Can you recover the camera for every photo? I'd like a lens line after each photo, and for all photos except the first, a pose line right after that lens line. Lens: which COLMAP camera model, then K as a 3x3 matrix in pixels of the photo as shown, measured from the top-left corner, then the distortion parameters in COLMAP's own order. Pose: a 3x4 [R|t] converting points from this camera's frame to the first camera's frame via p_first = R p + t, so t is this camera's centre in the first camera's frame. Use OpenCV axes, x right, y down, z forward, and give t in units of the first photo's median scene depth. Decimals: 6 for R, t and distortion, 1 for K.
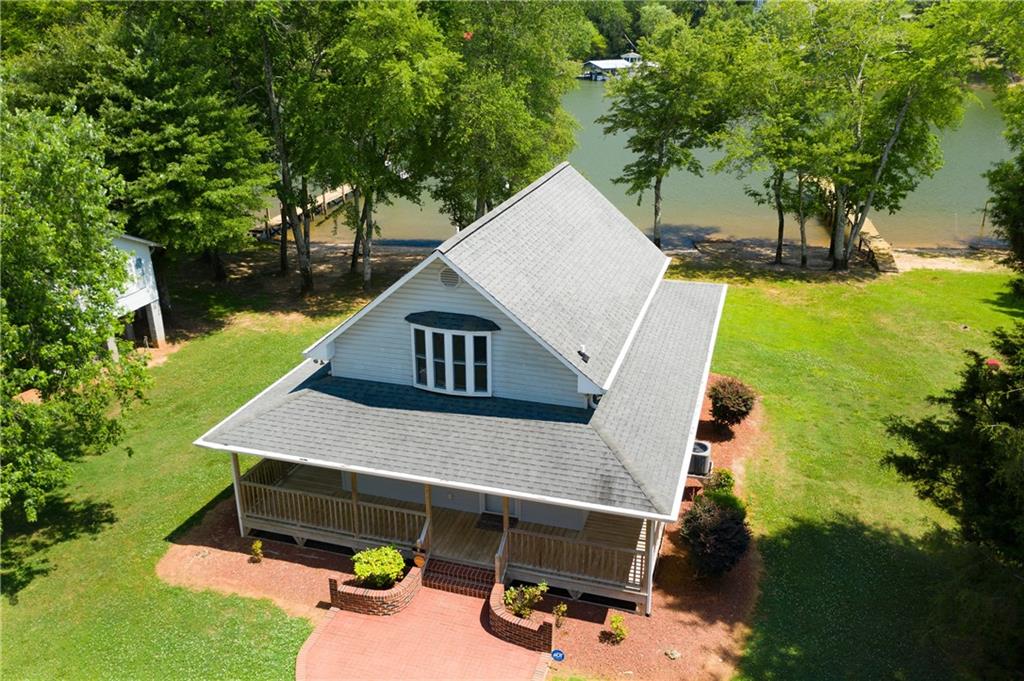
lens RADIAL K [[828.0, 0, 514.7], [0, 828.0, 342.6], [0, 0, 1]] dist [0.040179, -0.001026]
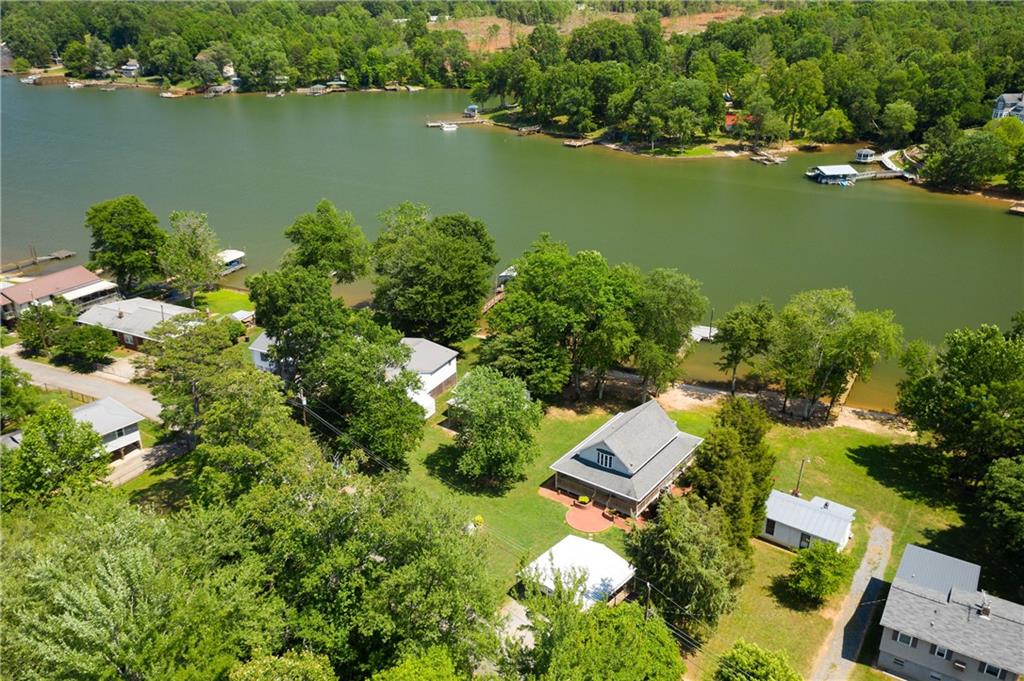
lens RADIAL K [[828.0, 0, 513.1], [0, 828.0, 338.7], [0, 0, 1]] dist [0.040179, -0.001026]
pose [[0.943337, 0.130919, -0.304919, 0.689112], [-0.123790, 0.991390, 0.042685, -0.705517], [0.307882, -0.002520, 0.951421, -3.211565]]
